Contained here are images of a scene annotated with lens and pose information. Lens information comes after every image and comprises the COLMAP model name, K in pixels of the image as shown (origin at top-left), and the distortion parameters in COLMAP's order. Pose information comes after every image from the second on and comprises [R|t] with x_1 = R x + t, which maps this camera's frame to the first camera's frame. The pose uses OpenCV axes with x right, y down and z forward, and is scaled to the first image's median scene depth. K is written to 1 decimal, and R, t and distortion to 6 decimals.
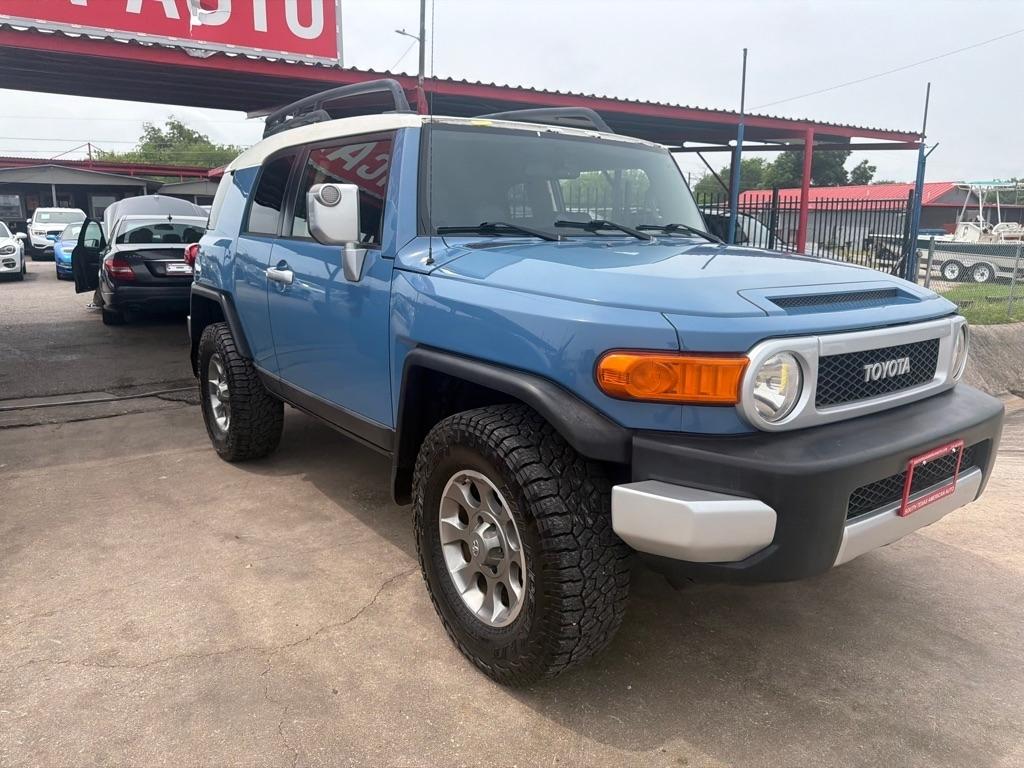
lens RADIAL K [[724.0, 0, 512.1], [0, 724.0, 378.7], [0, 0, 1]] dist [0.019070, -0.025848]
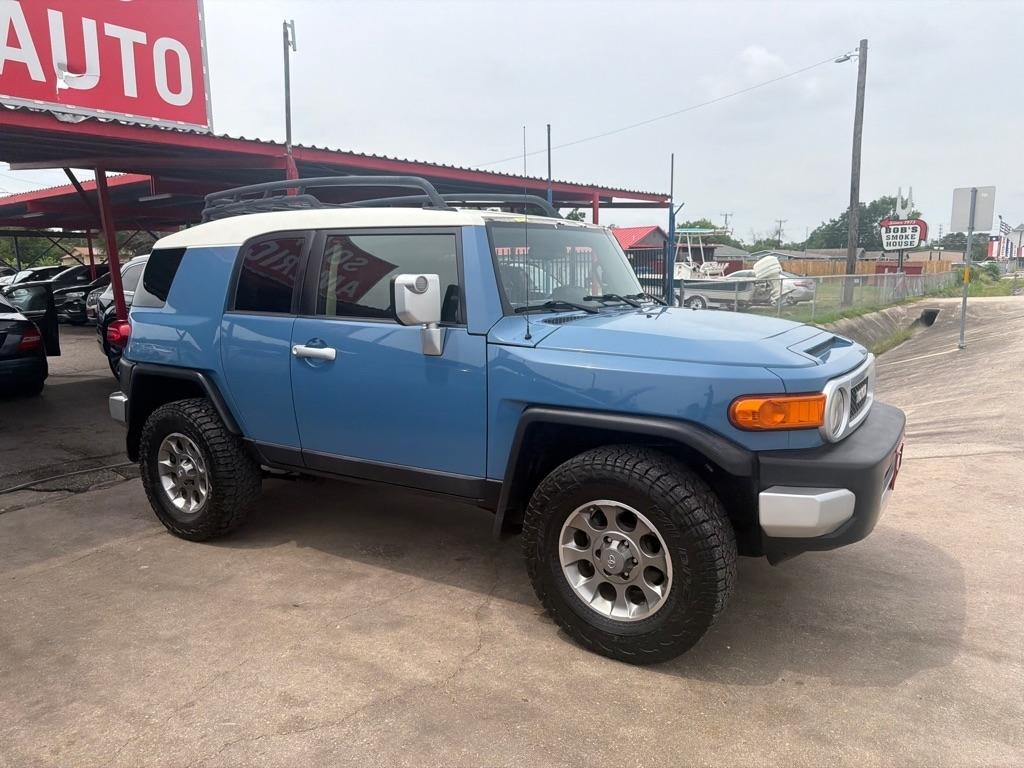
lens RADIAL K [[724.0, 0, 511.2], [0, 724.0, 386.1], [0, 0, 1]] dist [0.019070, -0.025848]
pose [[0.935735, -0.080418, 0.343415, -0.455392], [0.096010, 0.994969, -0.028614, -0.037595], [-0.339386, 0.059747, 0.938748, -0.105606]]
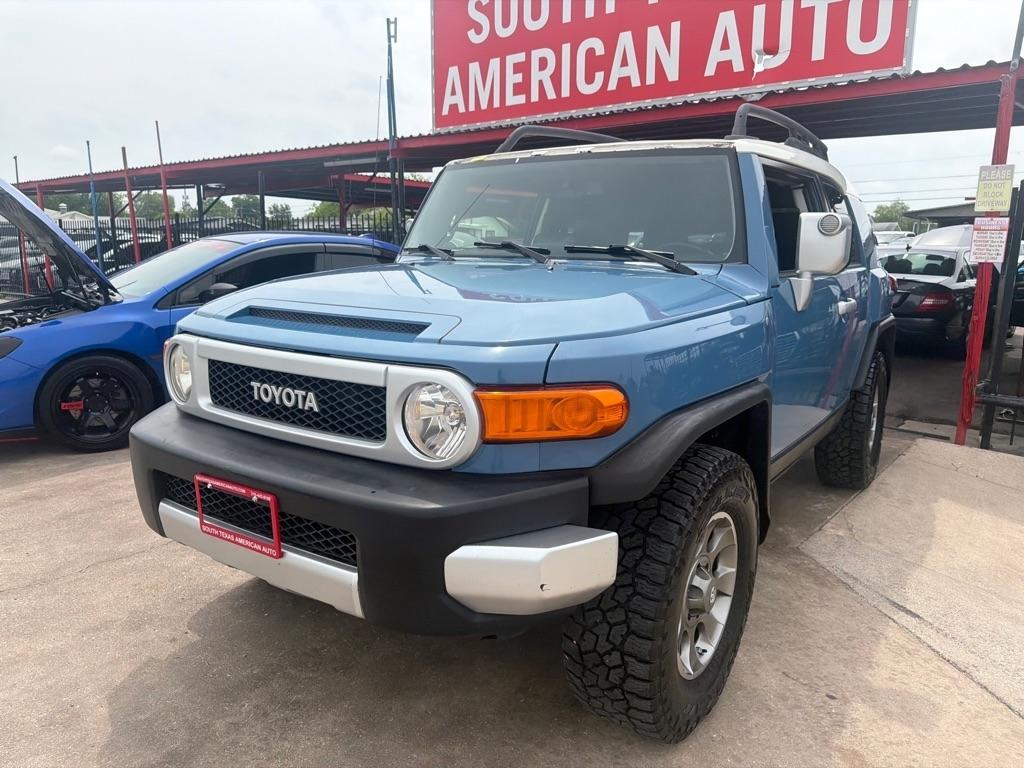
lens RADIAL K [[724.0, 0, 518.9], [0, 724.0, 379.4], [0, 0, 1]] dist [0.019070, -0.025848]
pose [[0.327129, 0.162707, -0.930867, 1.008870], [-0.202403, 0.974269, 0.099164, -0.127910], [0.923049, 0.155970, 0.351644, 0.652445]]
